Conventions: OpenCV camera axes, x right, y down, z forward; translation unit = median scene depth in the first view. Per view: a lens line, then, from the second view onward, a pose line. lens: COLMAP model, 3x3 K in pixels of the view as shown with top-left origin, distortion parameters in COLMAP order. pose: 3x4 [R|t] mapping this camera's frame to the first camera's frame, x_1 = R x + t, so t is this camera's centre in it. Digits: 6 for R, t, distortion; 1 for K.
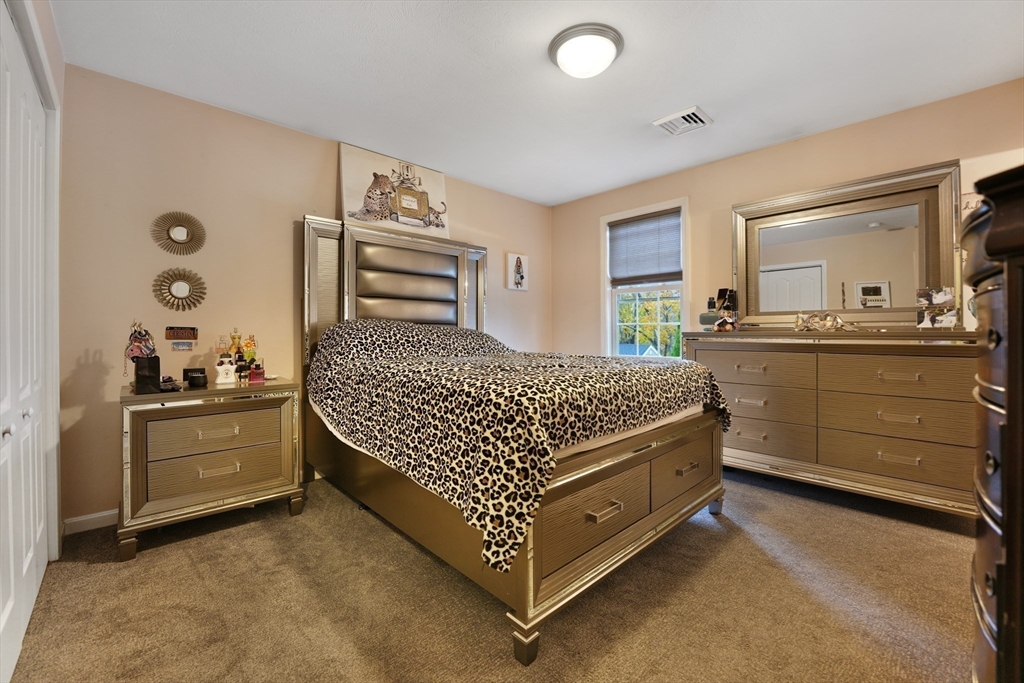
lens RADIAL K [[413.0, 0, 512.3], [0, 413.0, 334.3], [0, 0, 1]] dist [0.000699, 0.000077]
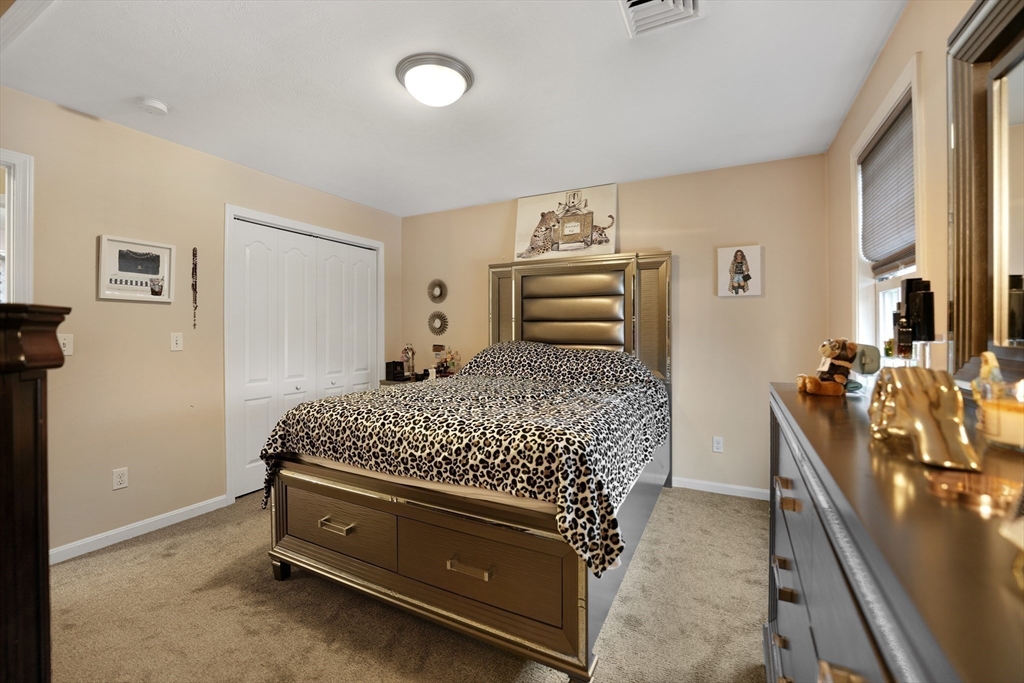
lens RADIAL K [[429.5, 0, 510.8], [0, 429.5, 326.4], [0, 0, 1]] dist [-0.000094, 0.000012]
pose [[0.331872, 0.002873, -0.943320, 0.755338], [-0.003748, 0.999991, 0.001727, -0.073819], [0.943317, 0.002962, 0.331880, 0.509295]]
